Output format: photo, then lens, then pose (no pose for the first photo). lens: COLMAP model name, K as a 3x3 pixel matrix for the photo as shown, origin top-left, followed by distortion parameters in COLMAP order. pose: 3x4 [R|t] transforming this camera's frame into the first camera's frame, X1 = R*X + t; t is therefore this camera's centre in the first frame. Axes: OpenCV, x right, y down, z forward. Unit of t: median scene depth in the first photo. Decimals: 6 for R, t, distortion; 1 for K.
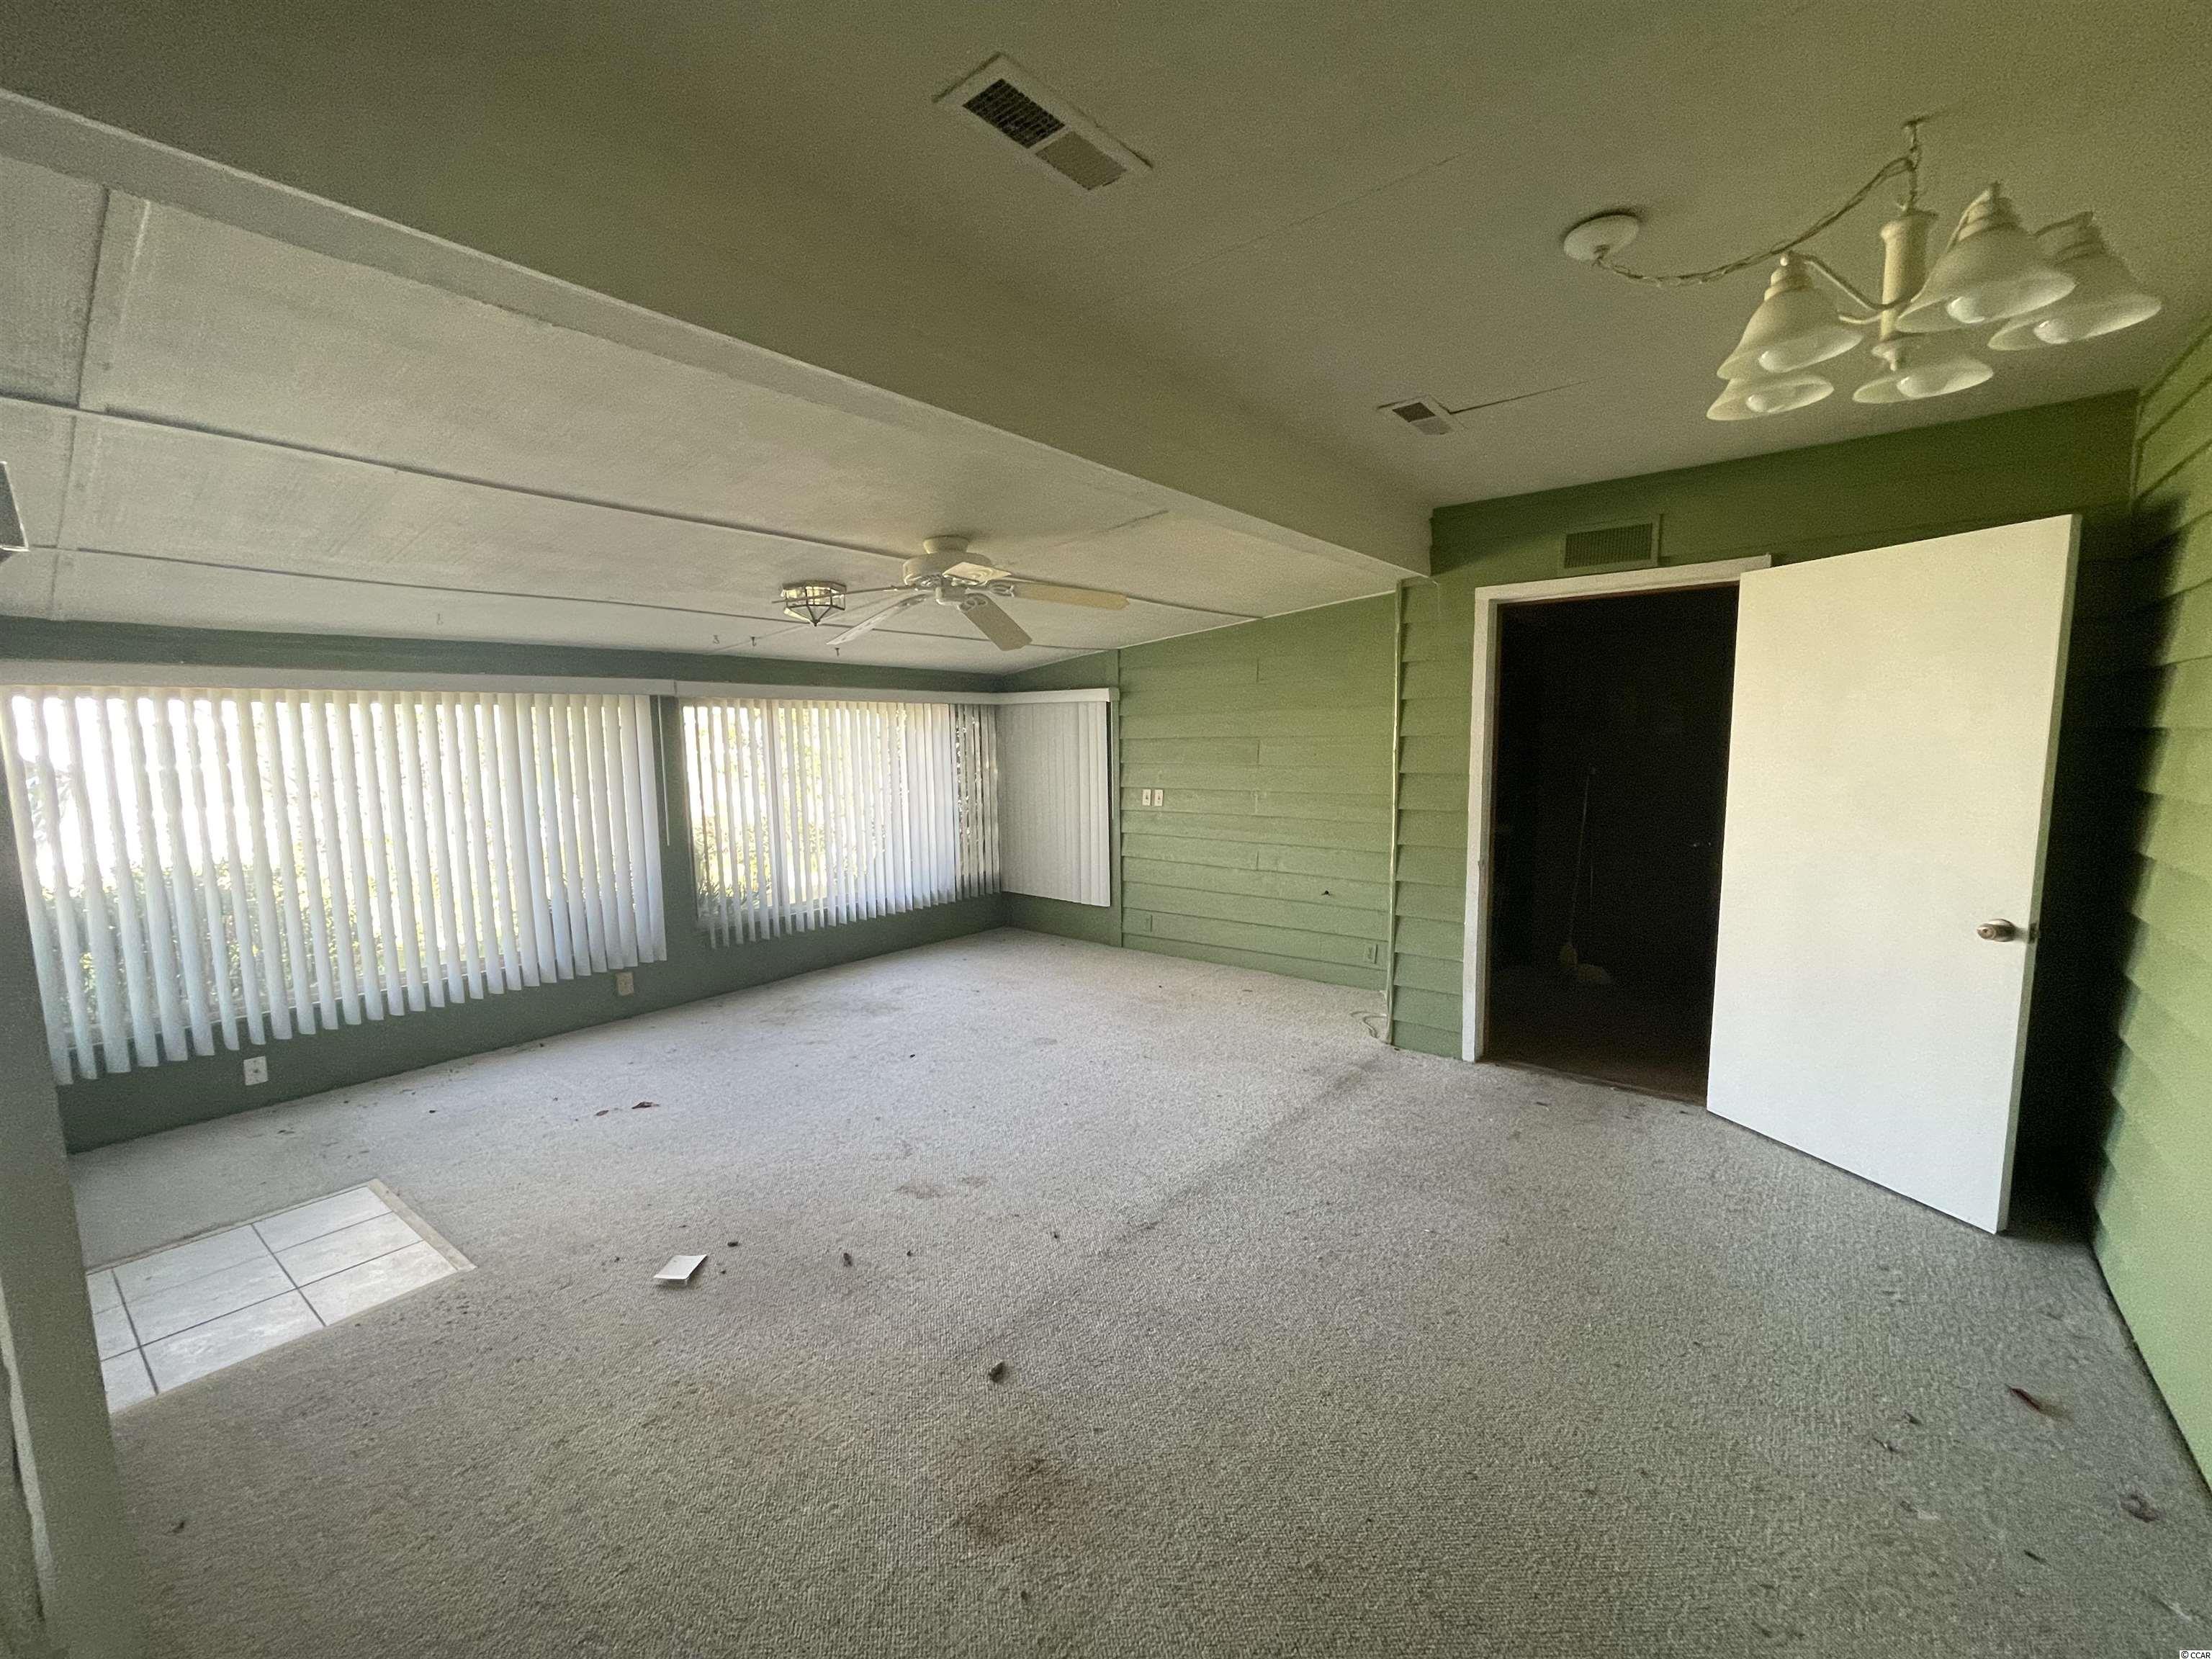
lens RADIAL K [[893.2, 0, 1107.0], [0, 893.2, 832.5], [0, 0, 1]] dist [-0.002414, -0.000161]
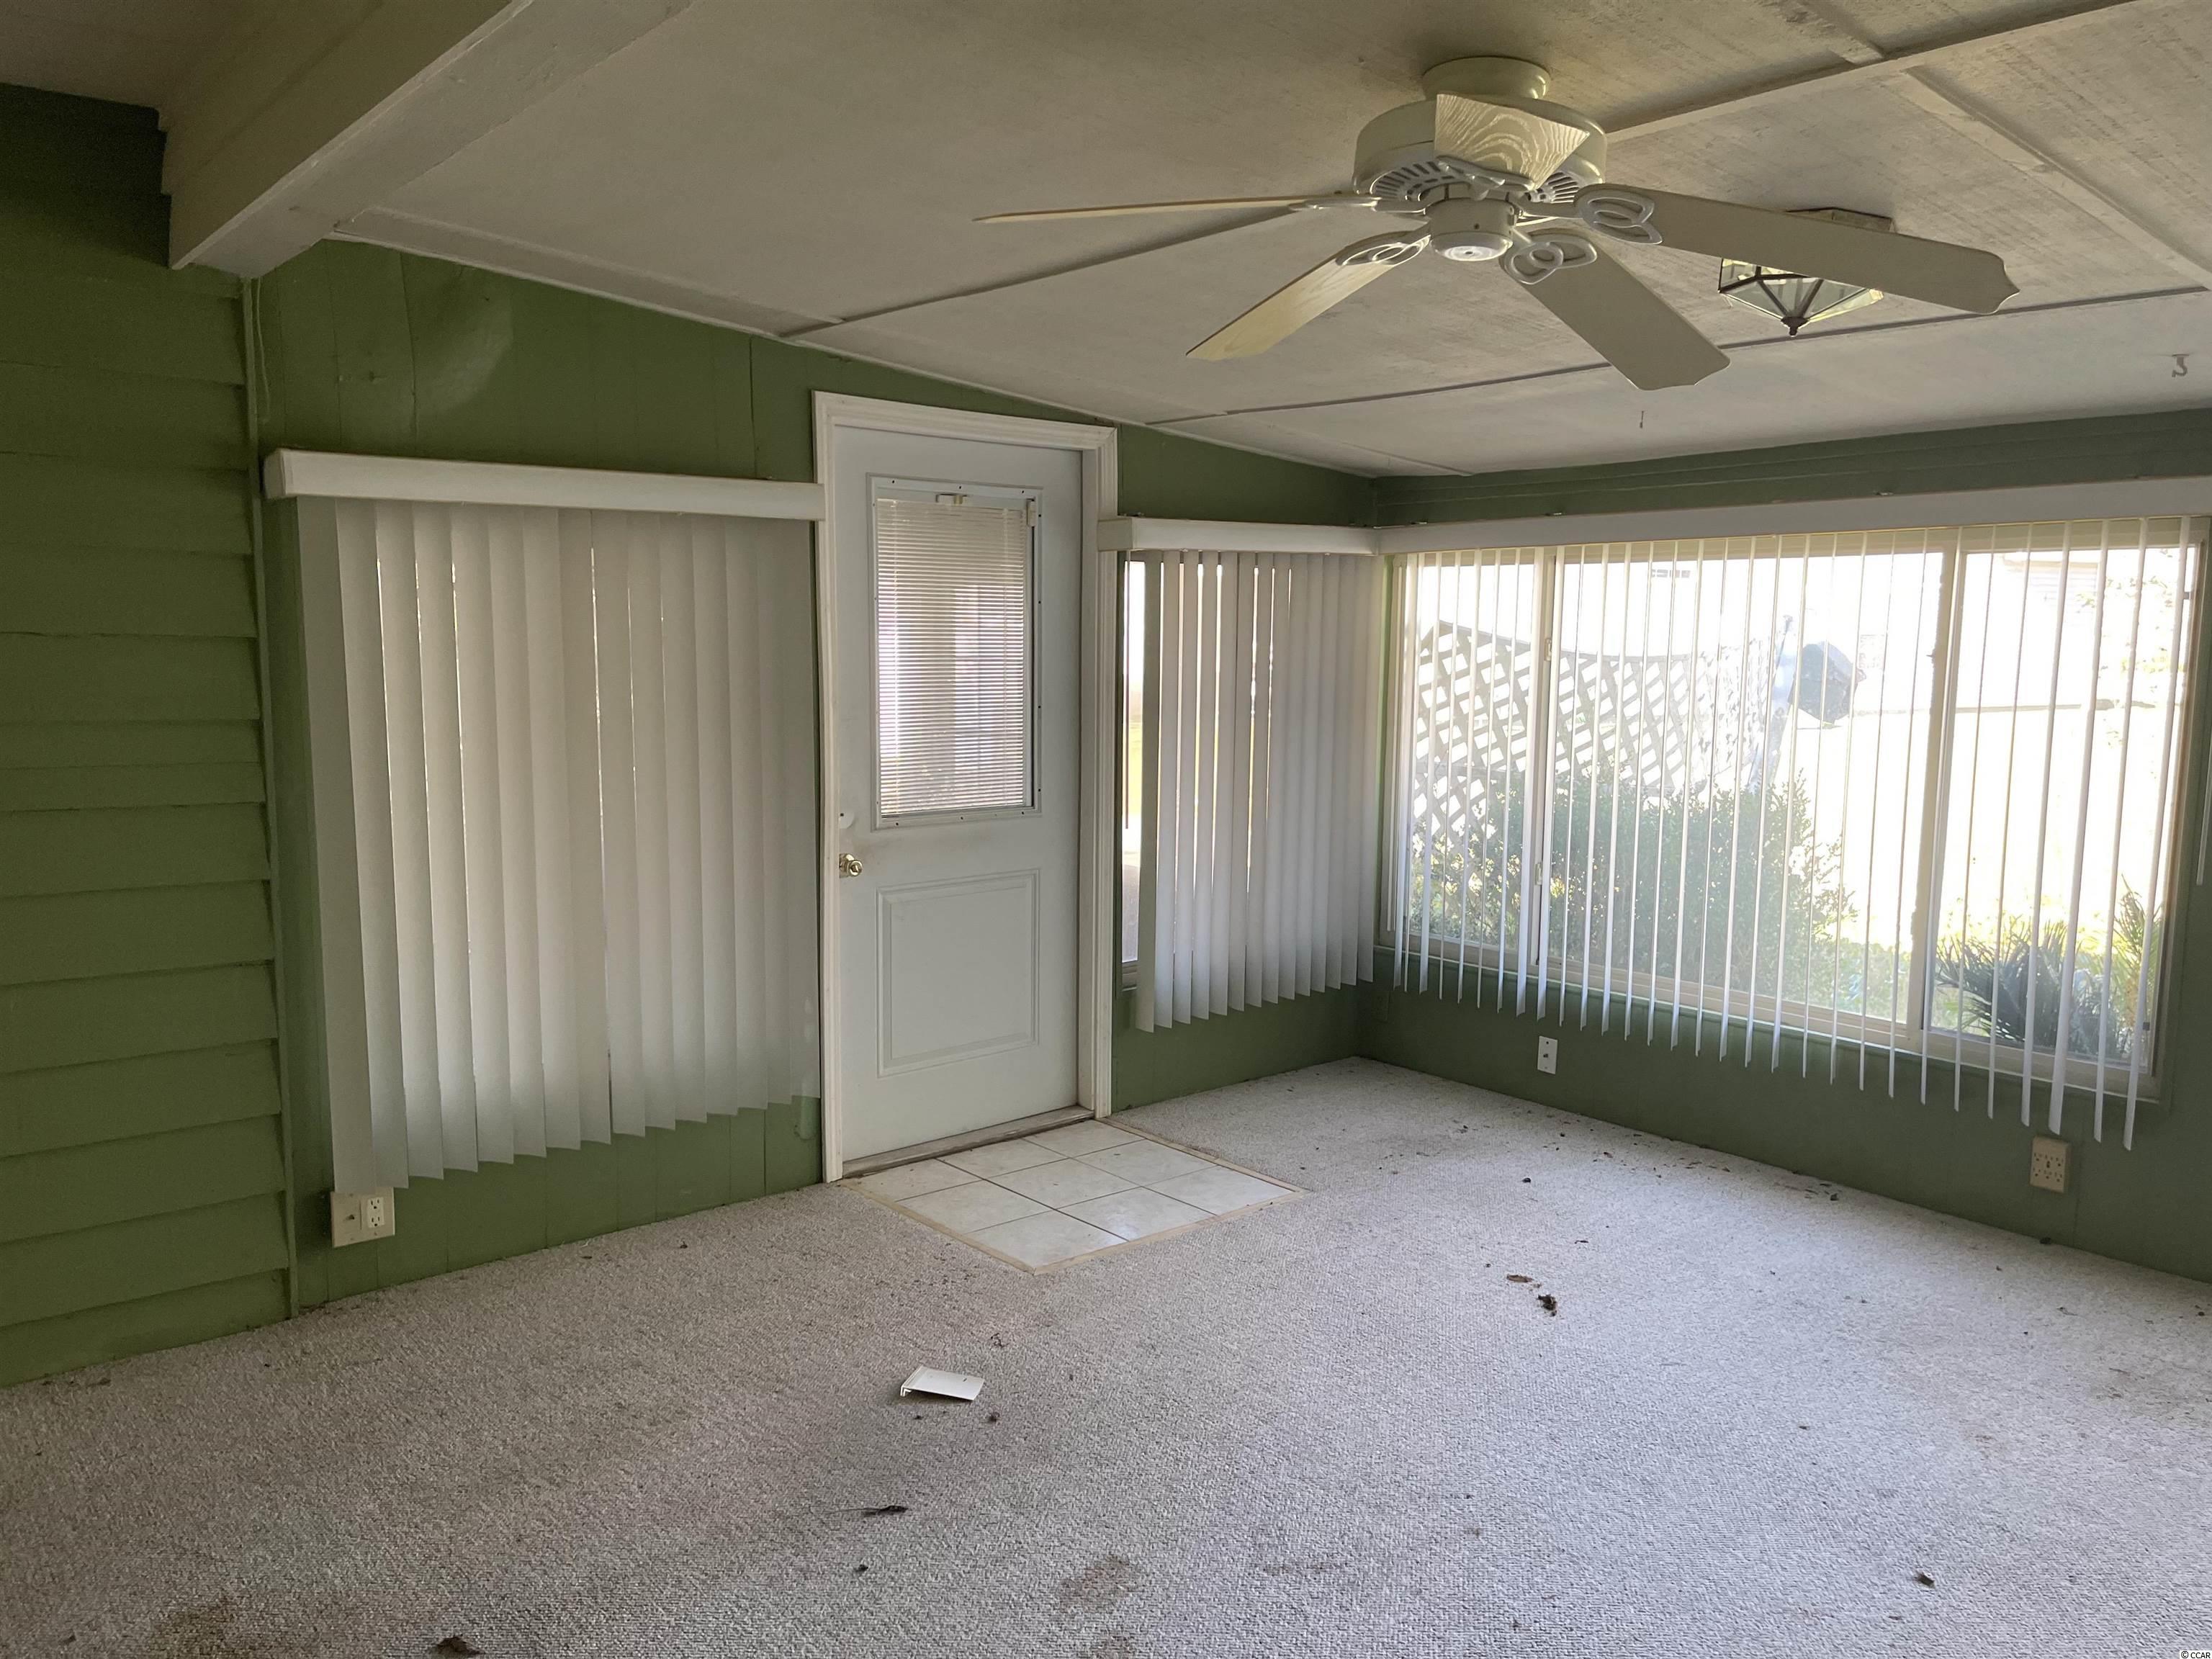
lens RADIAL K [[1662.5, 0, 1106.0], [0, 1662.5, 828.8], [0, 0, 1]] dist [0.065635, -0.080865]
pose [[-0.185032, 0.138138, -0.972975, 0.539848], [-0.114196, 0.980342, 0.160901, -0.122418], [0.976075, 0.140882, -0.165620, 0.977201]]
